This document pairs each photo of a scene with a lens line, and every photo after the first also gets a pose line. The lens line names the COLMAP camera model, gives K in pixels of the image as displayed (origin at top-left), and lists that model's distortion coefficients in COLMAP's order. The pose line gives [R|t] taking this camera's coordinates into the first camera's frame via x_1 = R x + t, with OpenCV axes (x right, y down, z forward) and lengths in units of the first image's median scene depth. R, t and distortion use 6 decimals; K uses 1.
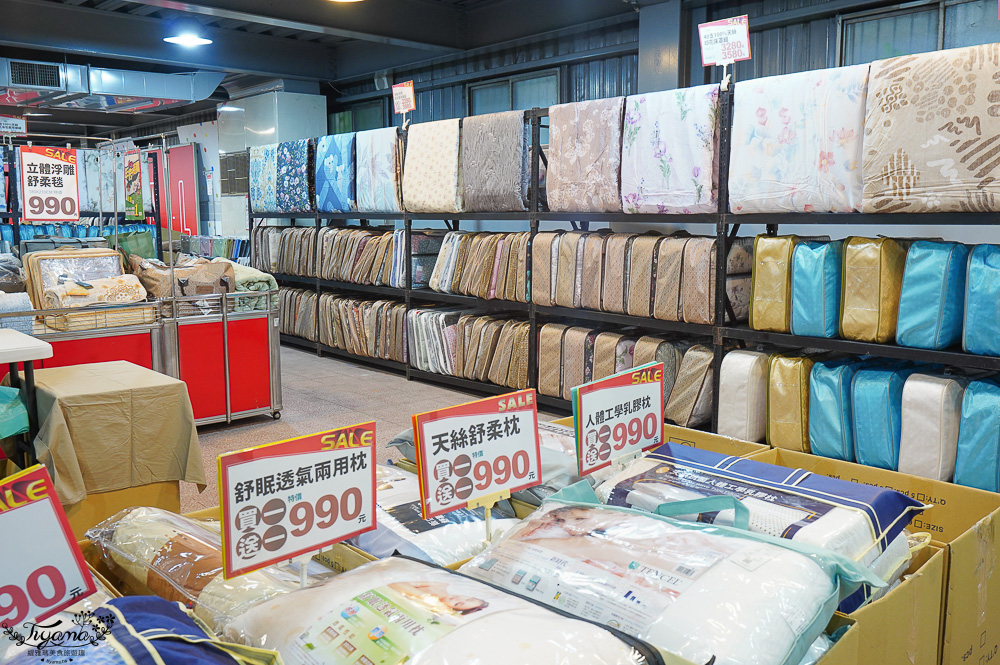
lens RADIAL K [[863.0, 0, 496.2], [0, 863.0, 338.7], [0, 0, 1]] dist [0.008555, 0.005356]
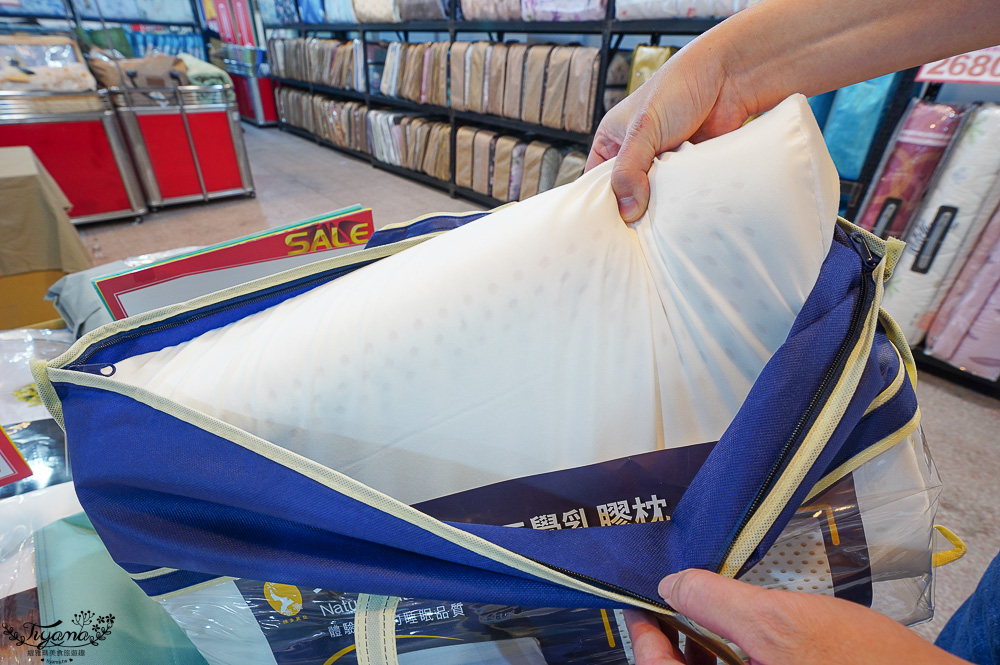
lens RADIAL K [[477.3, 0, 495.8], [0, 477.3, 328.1], [0, 0, 1]] dist [-0.008692, 0.003382]
pose [[0.999157, 0.033736, 0.023389, 0.109383], [-0.040027, 0.927071, 0.372742, -0.007023], [-0.009108, -0.373364, 0.927640, 0.287552]]
